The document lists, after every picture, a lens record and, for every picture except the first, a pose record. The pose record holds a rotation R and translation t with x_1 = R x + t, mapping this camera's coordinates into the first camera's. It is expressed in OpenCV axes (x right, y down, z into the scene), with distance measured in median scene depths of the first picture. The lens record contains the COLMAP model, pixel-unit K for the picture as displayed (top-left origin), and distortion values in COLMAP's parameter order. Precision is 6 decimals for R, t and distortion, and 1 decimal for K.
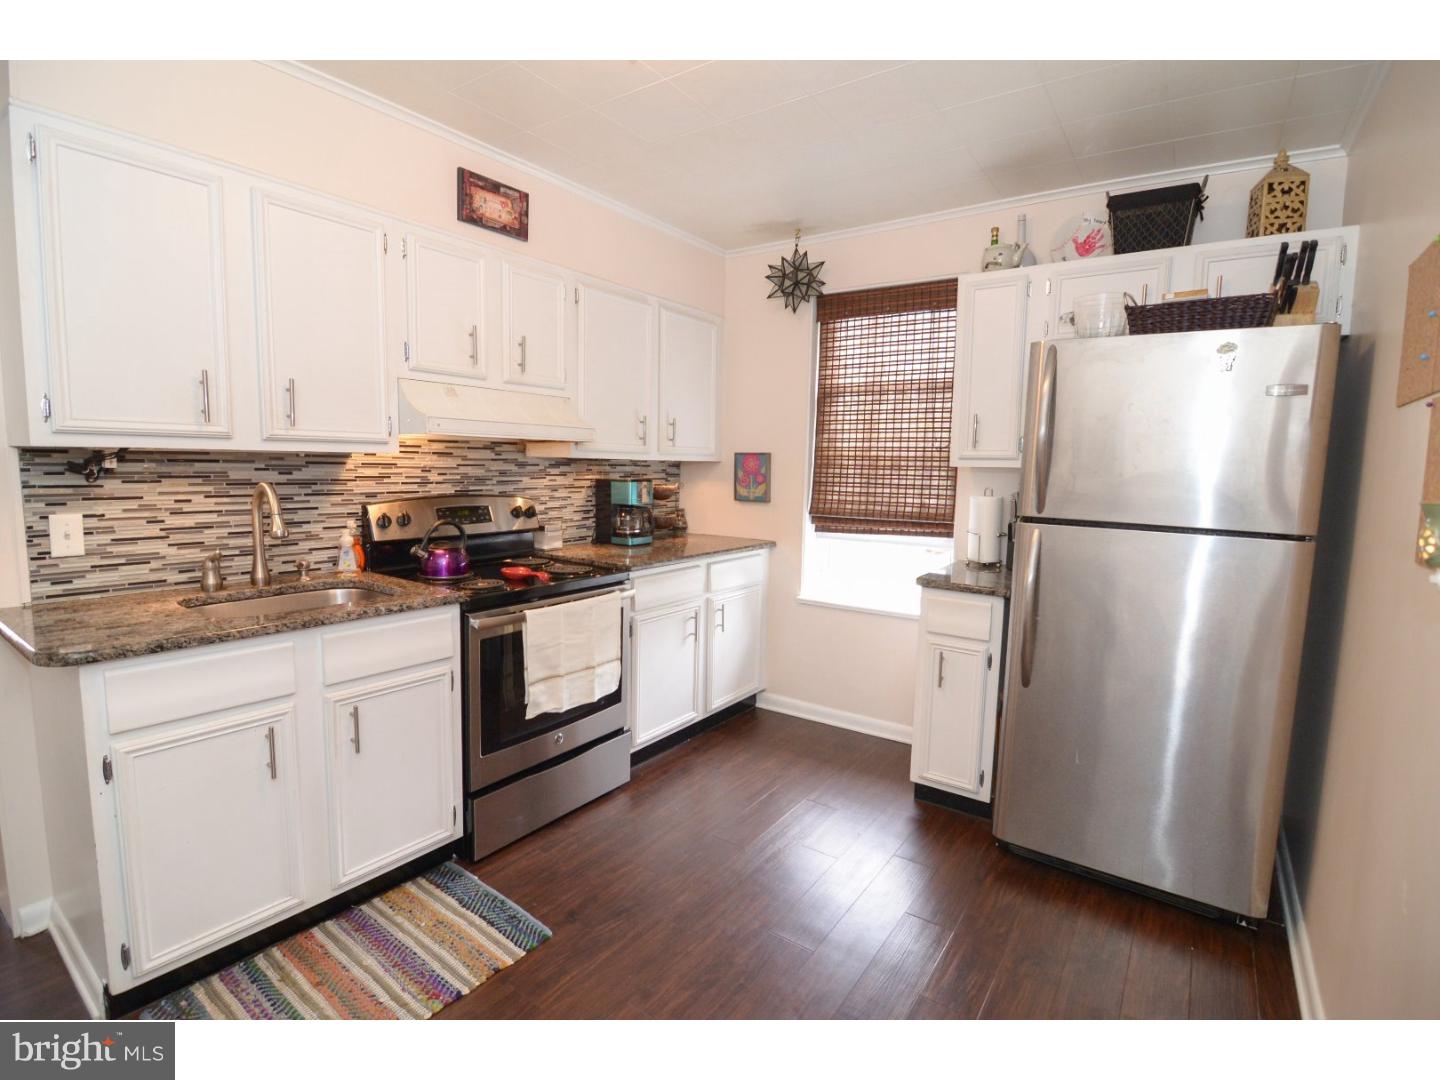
lens RADIAL K [[689.3, 0, 716.8], [0, 689.3, 538.5], [0, 0, 1]] dist [-0.002339, -0.014376]
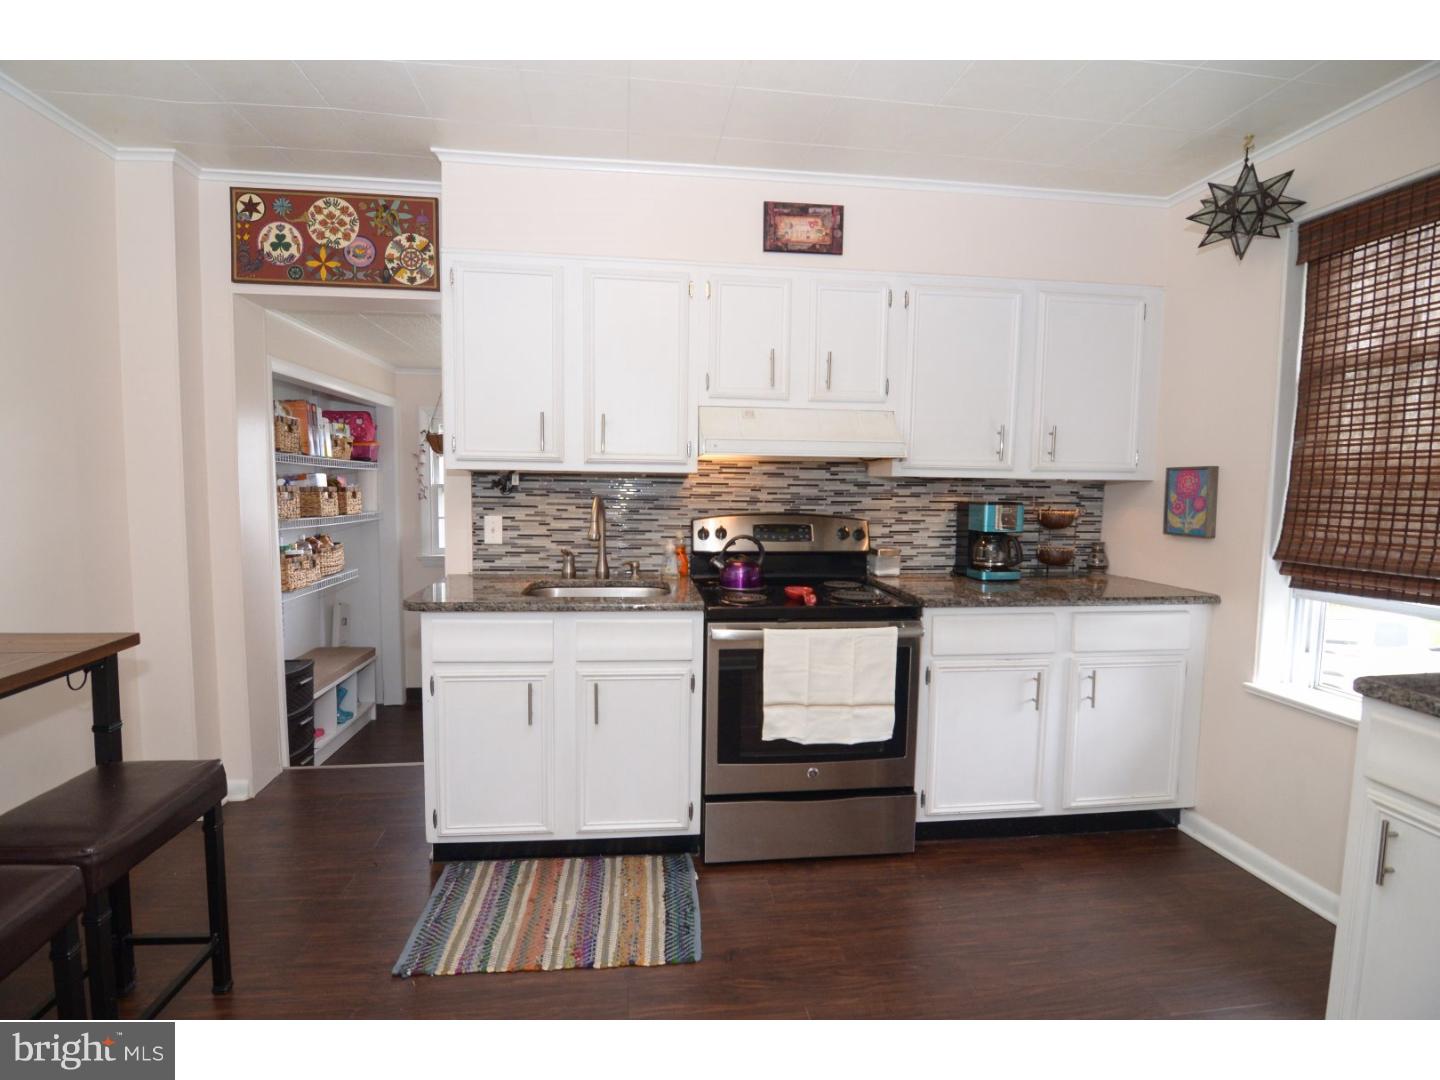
lens RADIAL K [[689.3, 0, 716.8], [0, 689.3, 538.5], [0, 0, 1]] dist [-0.002339, -0.014376]
pose [[0.675011, 0.047711, -0.736264, 0.325196], [-0.080691, 0.996695, -0.009390, -0.007619], [0.733382, 0.065748, 0.676630, 0.226258]]
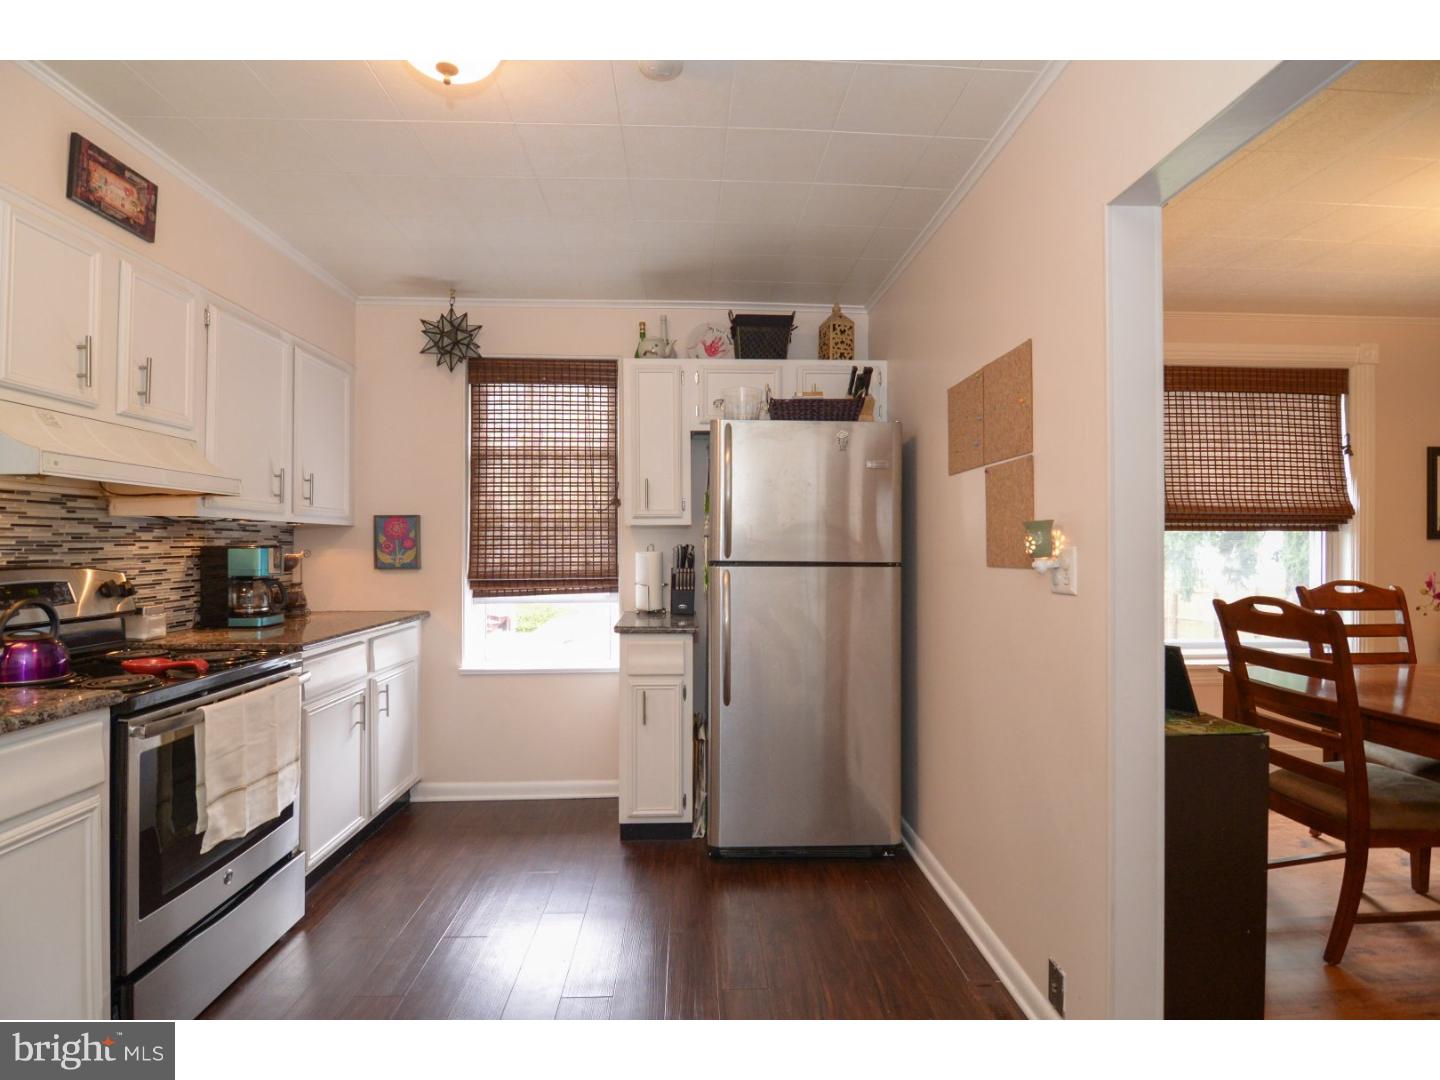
lens RADIAL K [[714.1, 0, 717.8], [0, 714.1, 538.1], [0, 0, 1]] dist [-0.001658, -0.013936]
pose [[0.793193, -0.014517, 0.608797, -0.246988], [0.083715, 0.992824, -0.085397, 0.027723], [-0.603188, 0.118702, 0.788716, 0.008221]]
